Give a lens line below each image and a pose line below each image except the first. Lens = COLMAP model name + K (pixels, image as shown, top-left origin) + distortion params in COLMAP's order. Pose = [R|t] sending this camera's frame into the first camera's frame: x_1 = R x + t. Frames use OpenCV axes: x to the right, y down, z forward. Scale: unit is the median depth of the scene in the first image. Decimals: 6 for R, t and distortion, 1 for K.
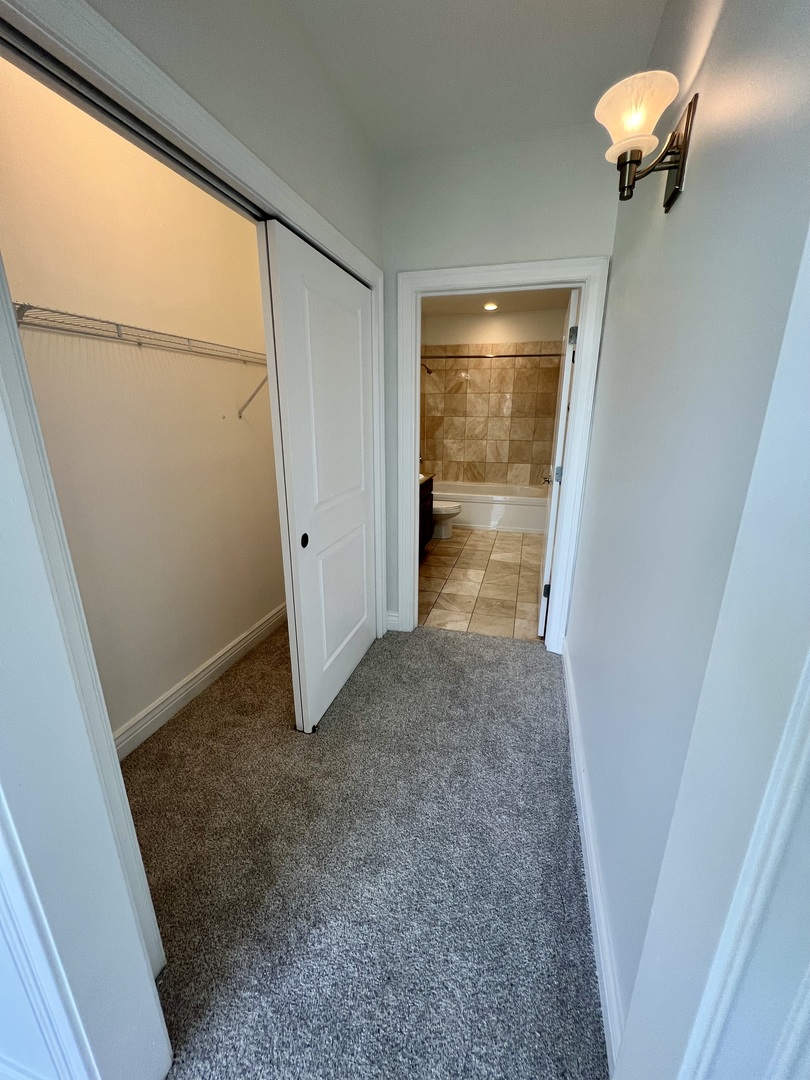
lens RADIAL K [[432.8, 0, 405.0], [0, 432.8, 540.0], [0, 0, 1]] dist [-0.001415, -0.000023]
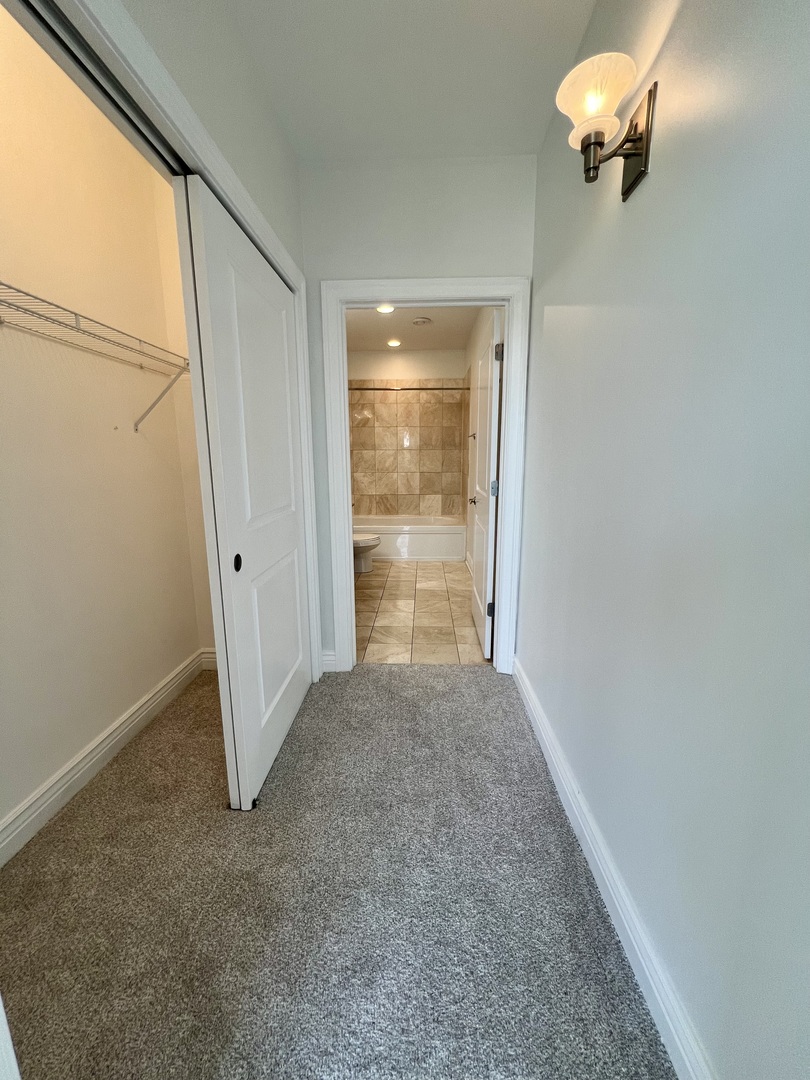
lens RADIAL K [[435.1, 0, 405.0], [0, 435.1, 540.0], [0, 0, 1]] dist [-0.001551, 0.000124]
pose [[0.971721, -0.053197, 0.230060, -0.098019], [0.076155, 0.992834, -0.092092, 0.051463], [-0.223512, 0.107008, 0.968809, 0.114064]]
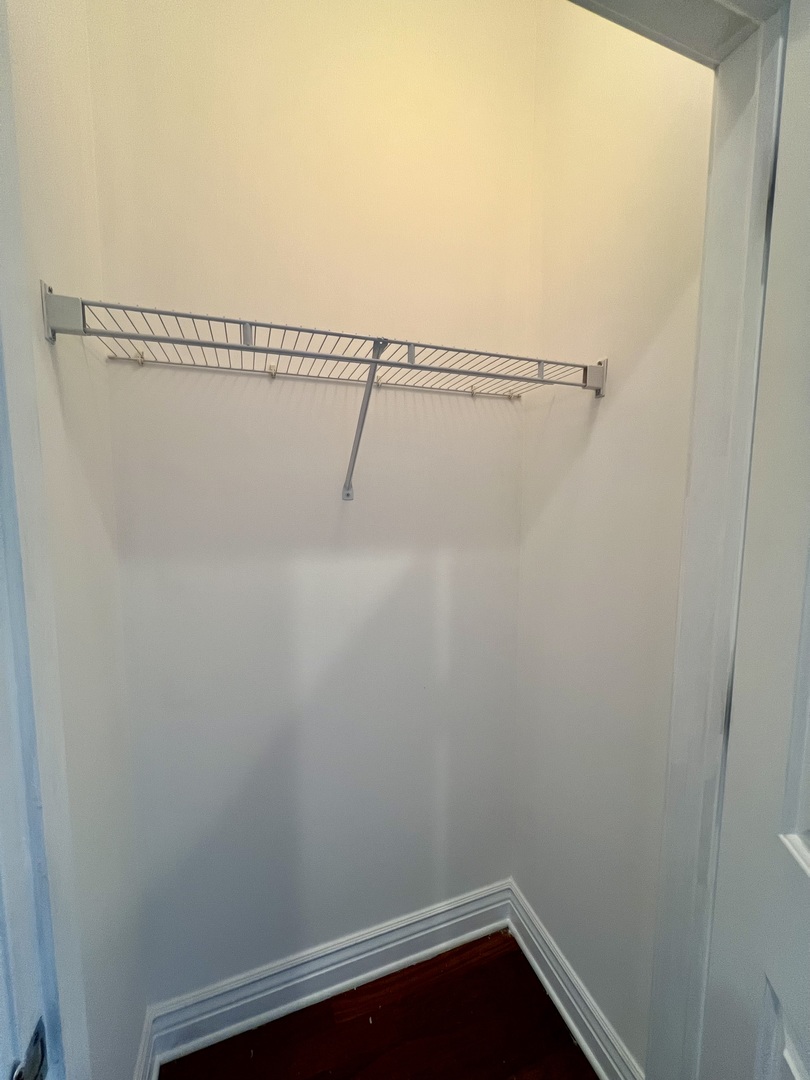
lens RADIAL K [[432.8, 0, 405.0], [0, 432.8, 540.0], [0, 0, 1]] dist [-0.001415, -0.000023]
pose [[0.585645, 0.027396, -0.810105, 0.026471], [-0.212231, 0.969745, -0.120632, -0.178326], [0.782290, 0.242577, 0.573741, 0.788008]]
